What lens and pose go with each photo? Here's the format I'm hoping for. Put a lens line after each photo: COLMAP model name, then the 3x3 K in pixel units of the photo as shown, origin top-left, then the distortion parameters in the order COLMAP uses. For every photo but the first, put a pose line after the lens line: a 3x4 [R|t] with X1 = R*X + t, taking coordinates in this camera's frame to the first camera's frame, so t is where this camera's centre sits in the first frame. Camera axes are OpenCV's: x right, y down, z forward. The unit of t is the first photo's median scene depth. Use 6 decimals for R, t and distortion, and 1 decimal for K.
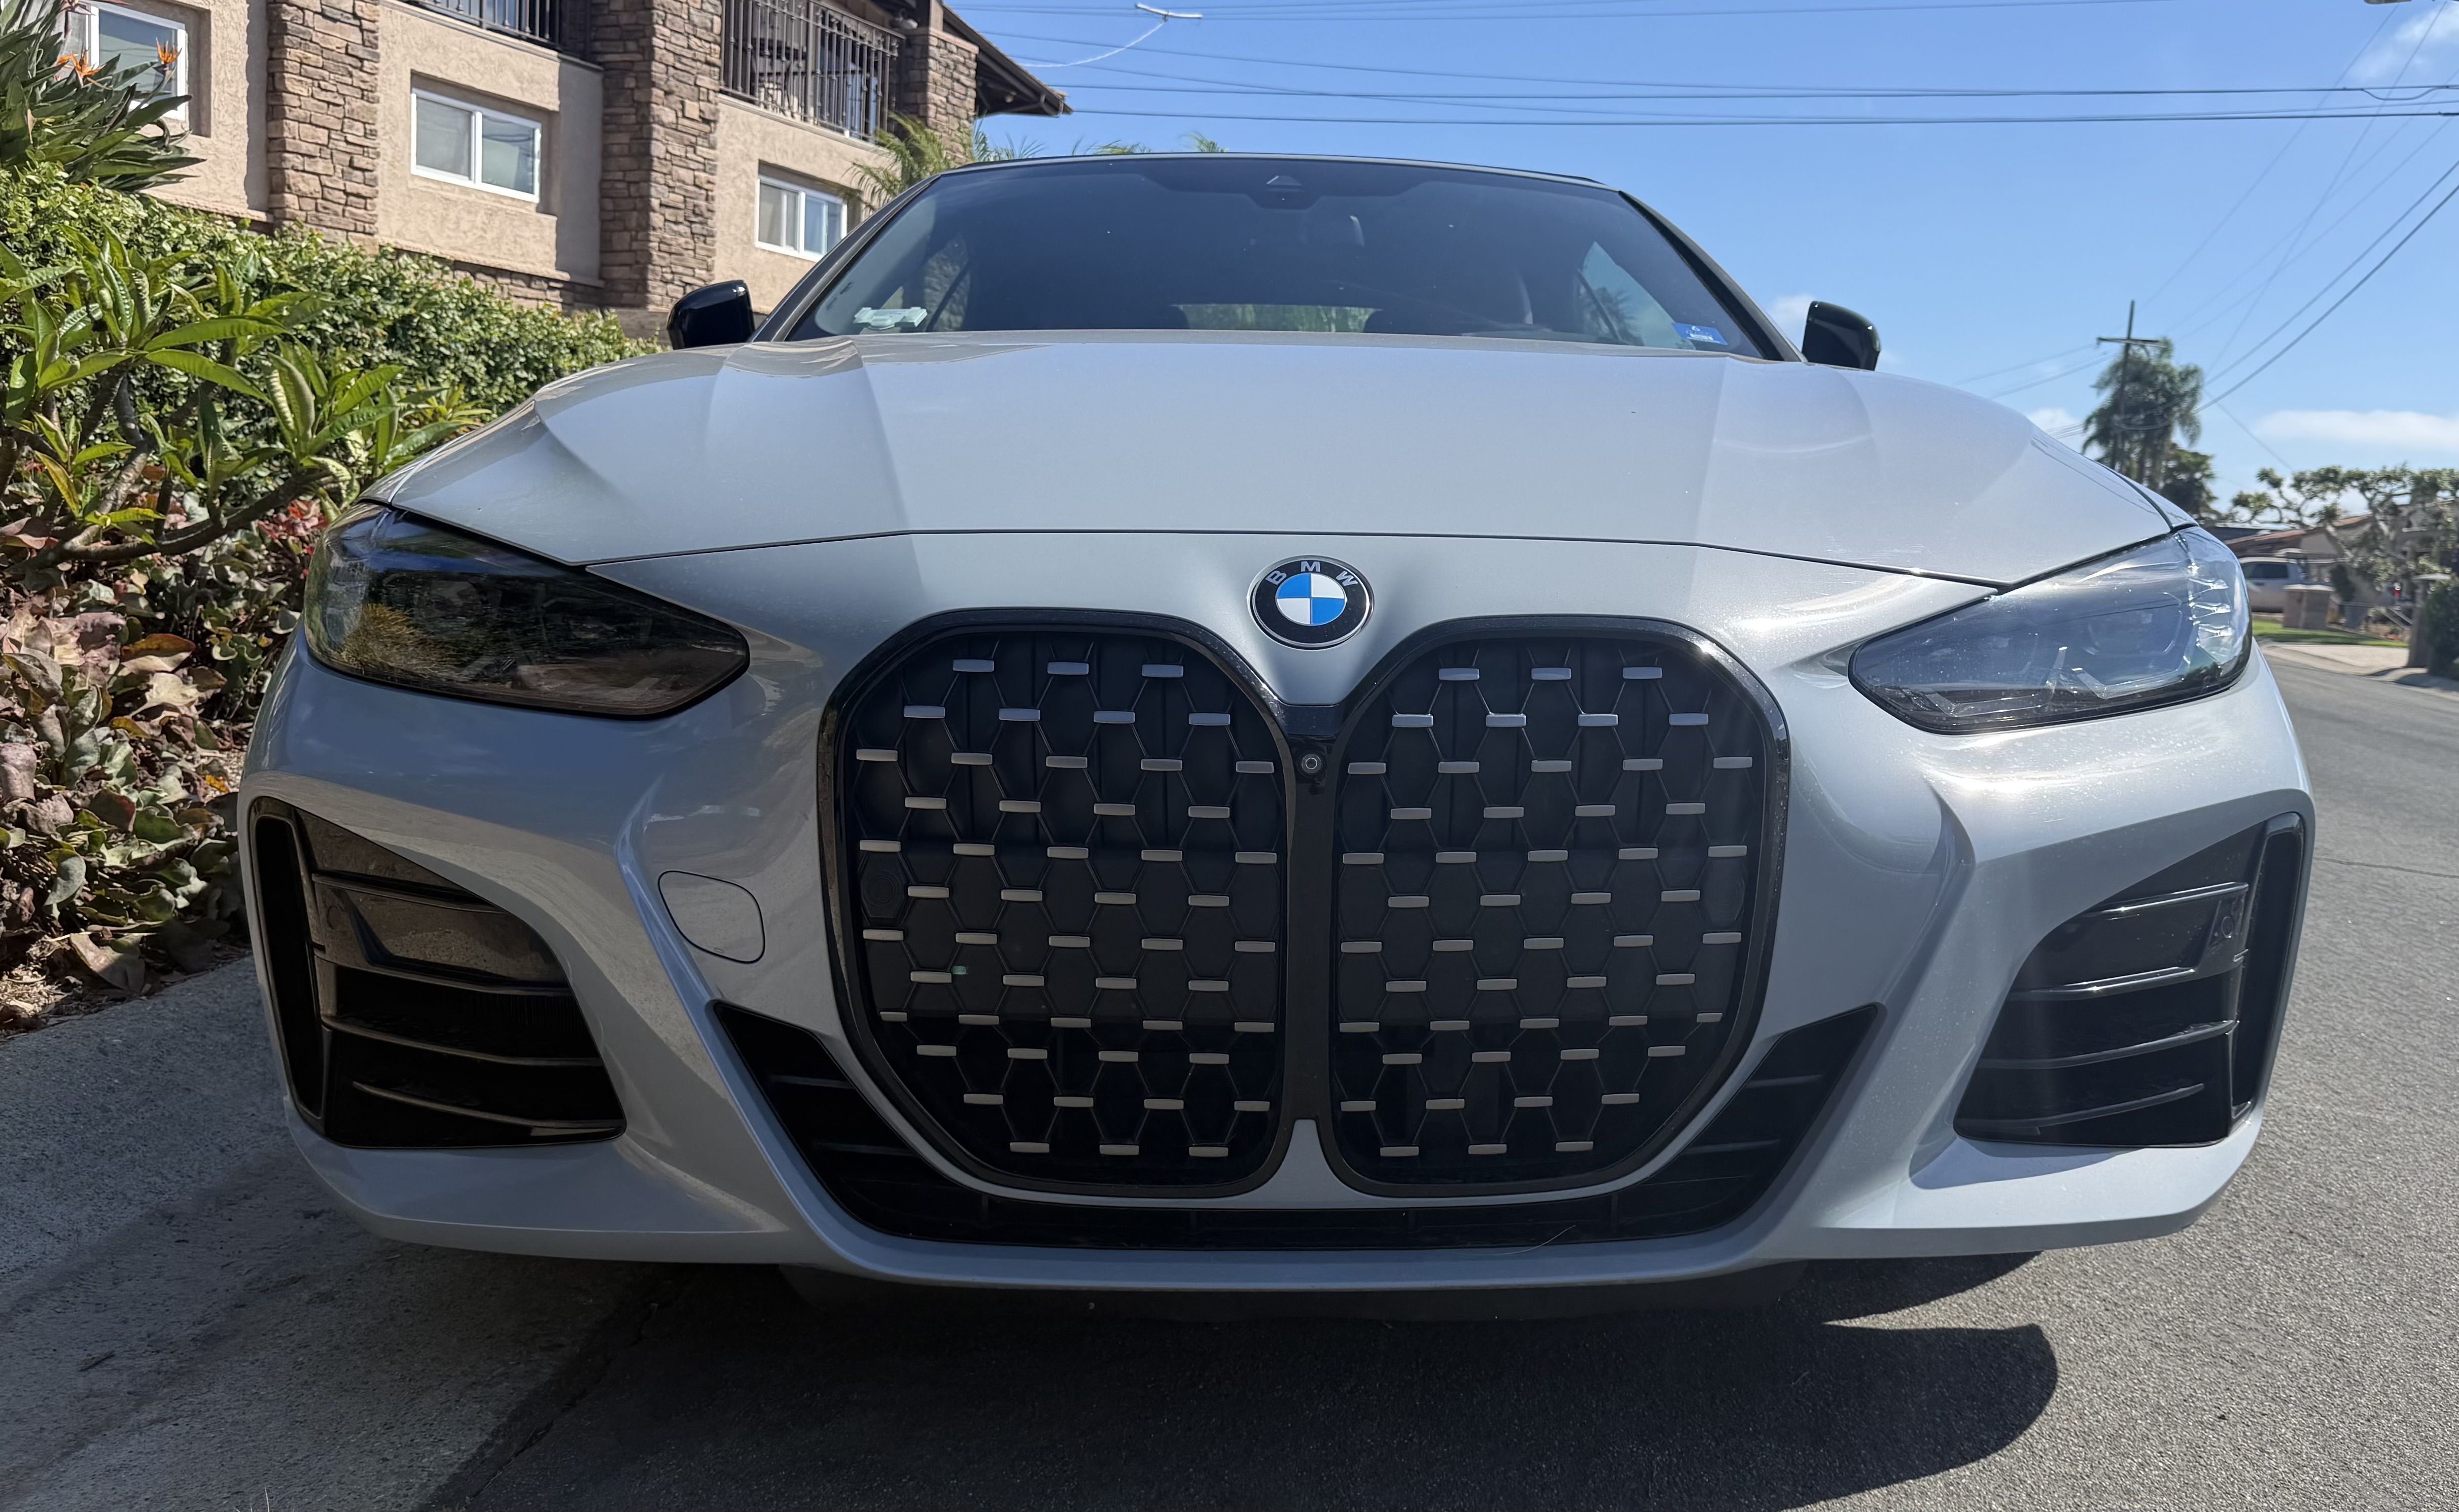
lens RADIAL K [[2148.3, 0, 1228.0], [0, 2148.3, 748.0], [0, 0, 1]] dist [0.001256, 0.002113]
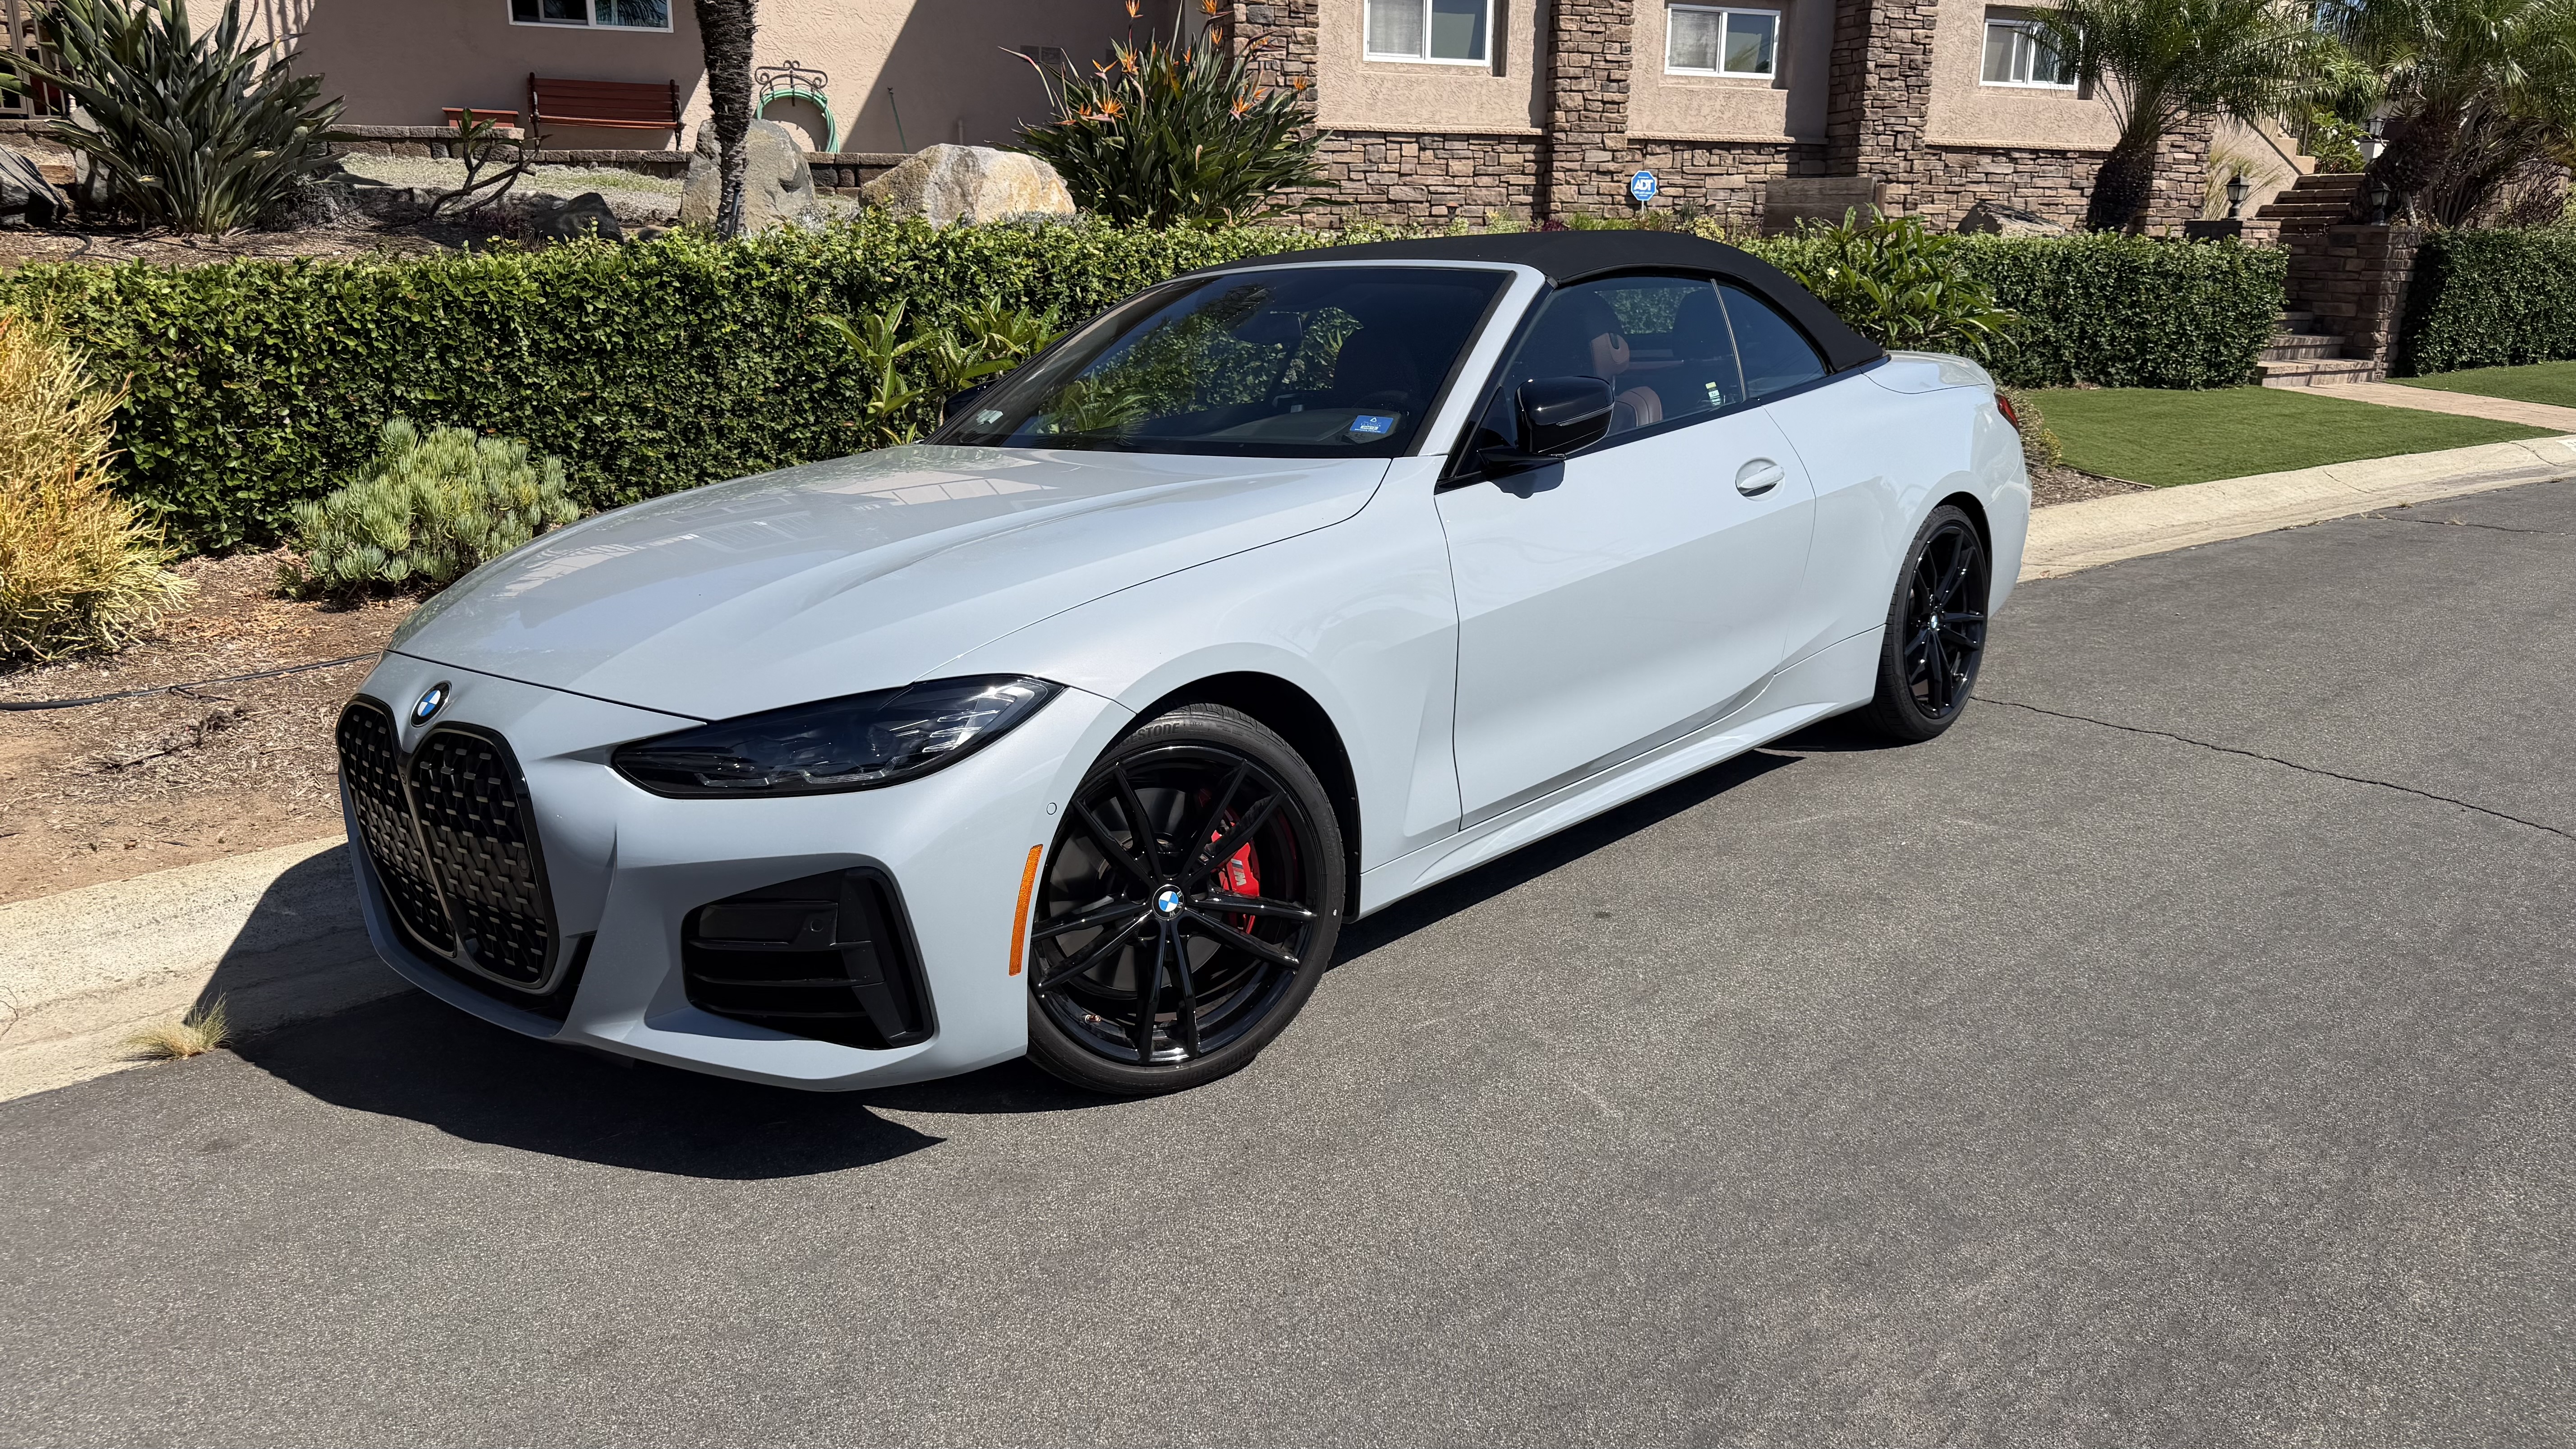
lens RADIAL K [[1863.2, 0, 1290.3], [0, 1863.2, 730.5], [0, 0, 1]] dist [-0.005537, -0.015394]
pose [[0.714343, 0.113351, -0.690555, 0.249202], [-0.014368, 0.988962, 0.147471, -0.042017], [0.699648, -0.095423, 0.708087, 0.032977]]
